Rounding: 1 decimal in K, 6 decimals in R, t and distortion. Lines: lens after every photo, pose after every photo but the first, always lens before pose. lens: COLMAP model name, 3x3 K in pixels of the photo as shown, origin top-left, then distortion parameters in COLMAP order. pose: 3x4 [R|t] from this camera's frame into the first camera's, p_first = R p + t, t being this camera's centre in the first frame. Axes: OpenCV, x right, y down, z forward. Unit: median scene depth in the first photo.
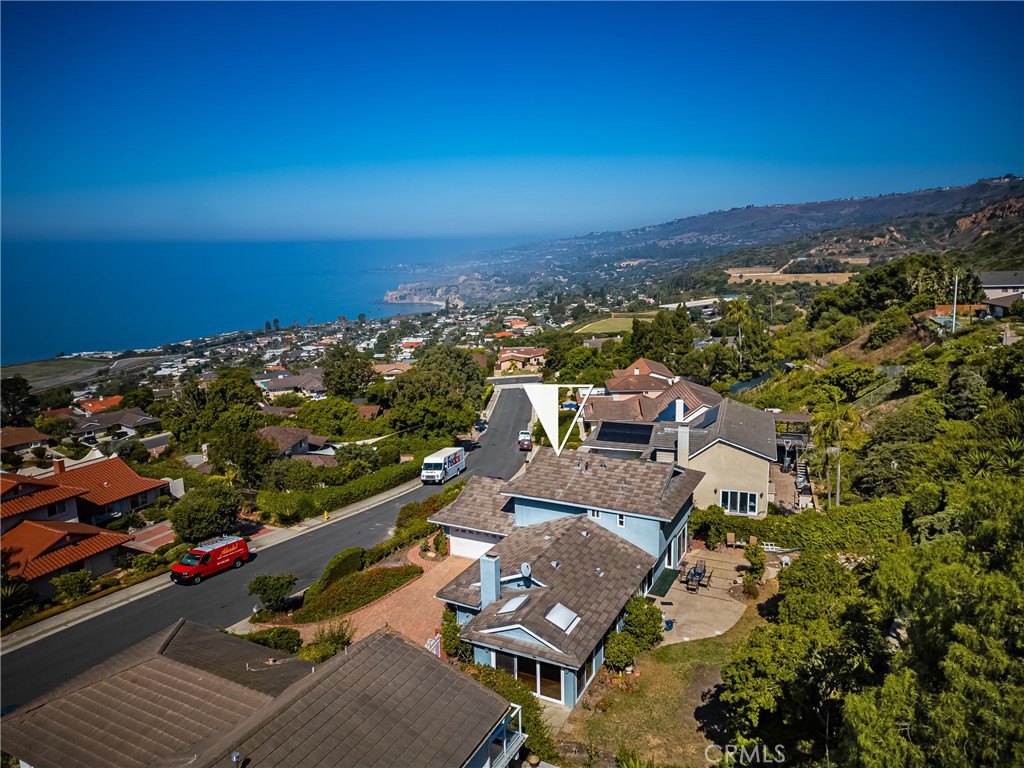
lens RADIAL K [[718.1, 0, 508.1], [0, 718.1, 383.3], [0, 0, 1]] dist [0.086927, -0.093667]
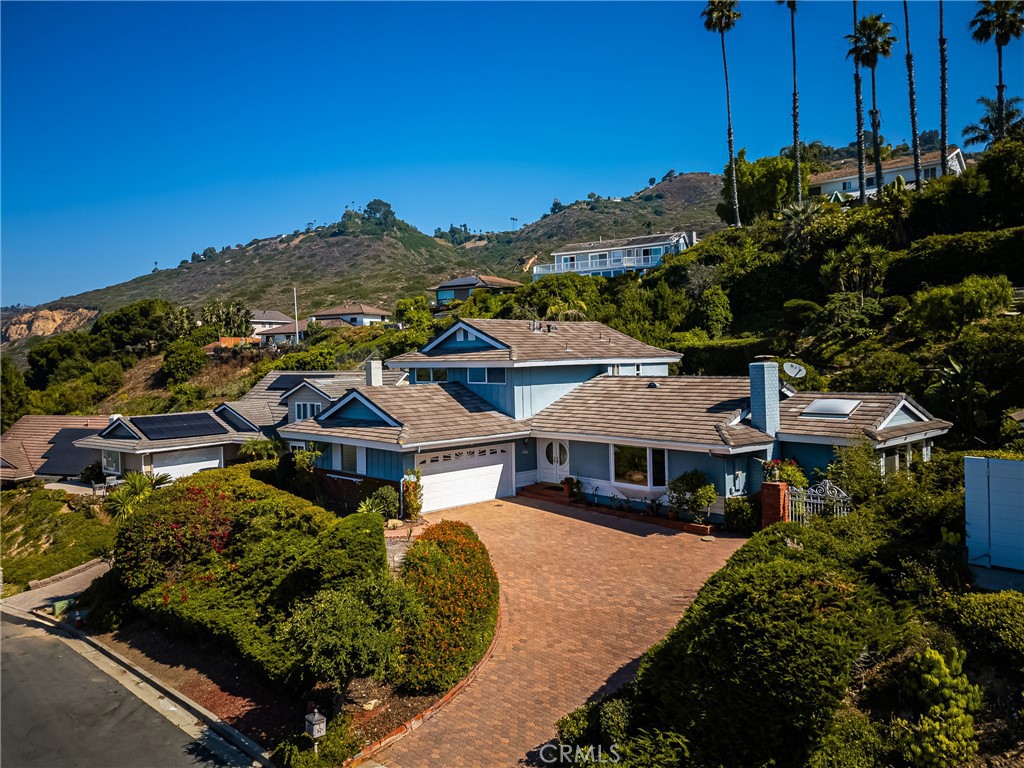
lens RADIAL K [[789.2, 0, 491.4], [0, 789.2, 362.5], [0, 0, 1]] dist [0.100718, -0.120093]
pose [[0.361124, 0.008556, 0.932479, -0.135376], [0.195493, 0.977043, -0.084674, 0.043422], [-0.911796, 0.212870, 0.351161, 0.166212]]
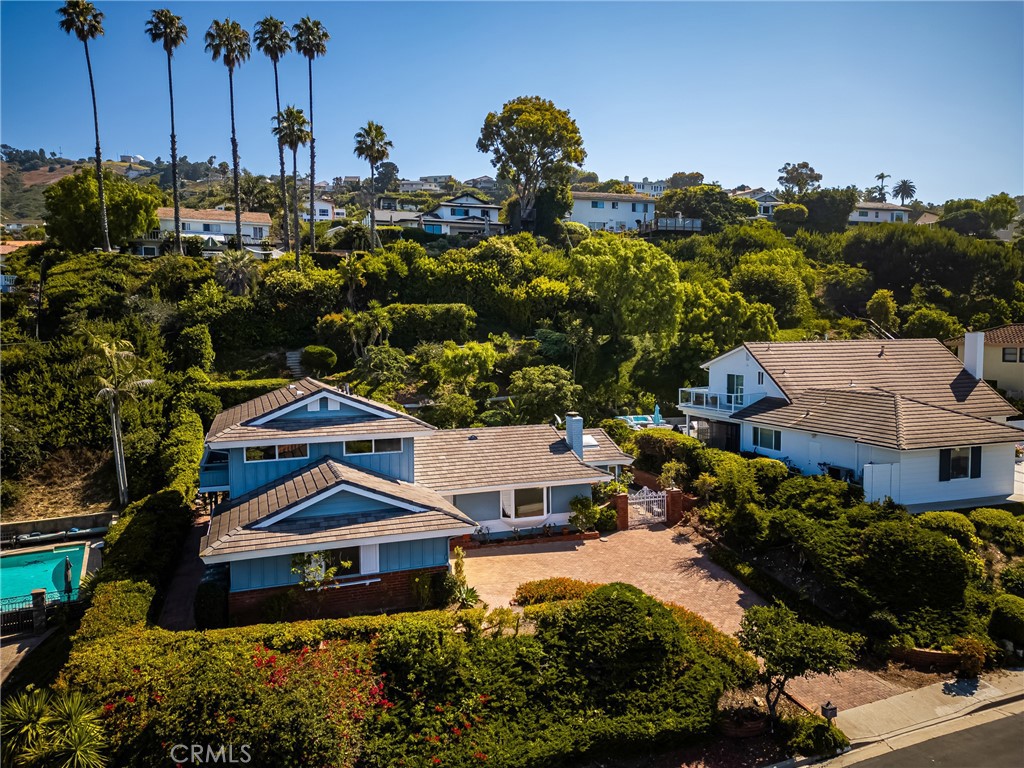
lens RADIAL K [[718.1, 0, 508.1], [0, 718.1, 383.3], [0, 0, 1]] dist [0.086927, -0.093667]
pose [[-0.741529, -0.012679, 0.670801, -0.103508], [0.155445, 0.969370, 0.190157, -0.002170], [-0.652665, 0.245279, -0.716845, 0.304163]]
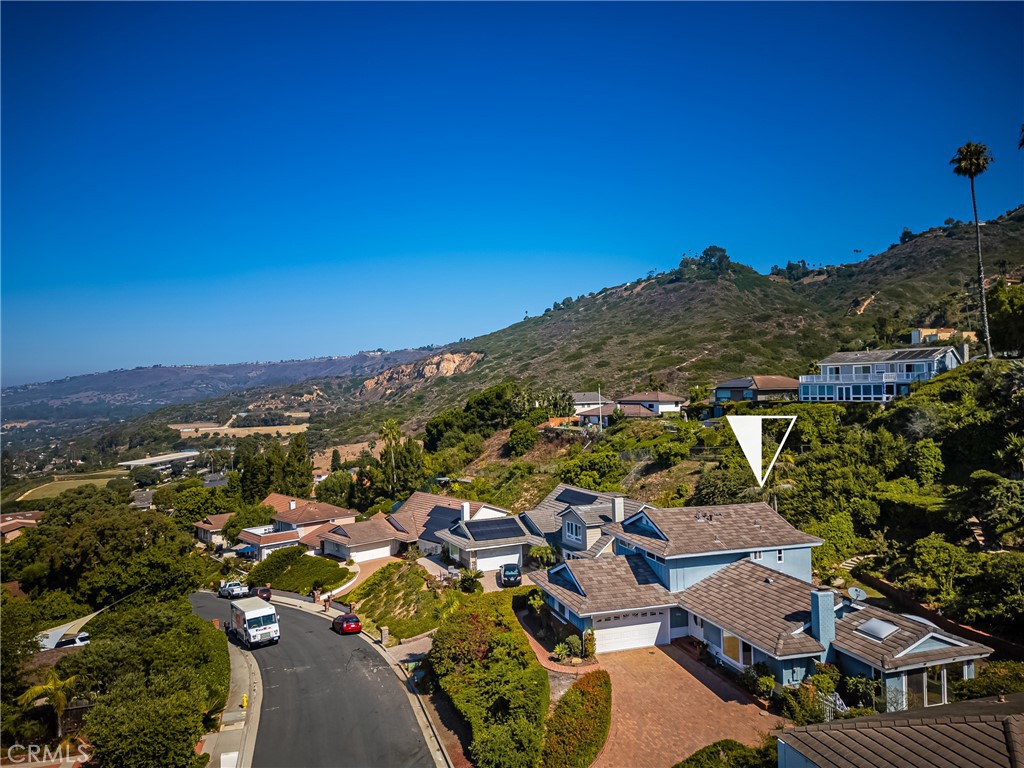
lens RADIAL K [[718.1, 0, 508.1], [0, 718.1, 383.3], [0, 0, 1]] dist [0.086927, -0.093667]
pose [[0.714391, 0.016514, 0.699552, -0.168883], [0.136413, 0.977254, -0.162375, 0.012715], [-0.686322, 0.211427, 0.695888, 0.096188]]
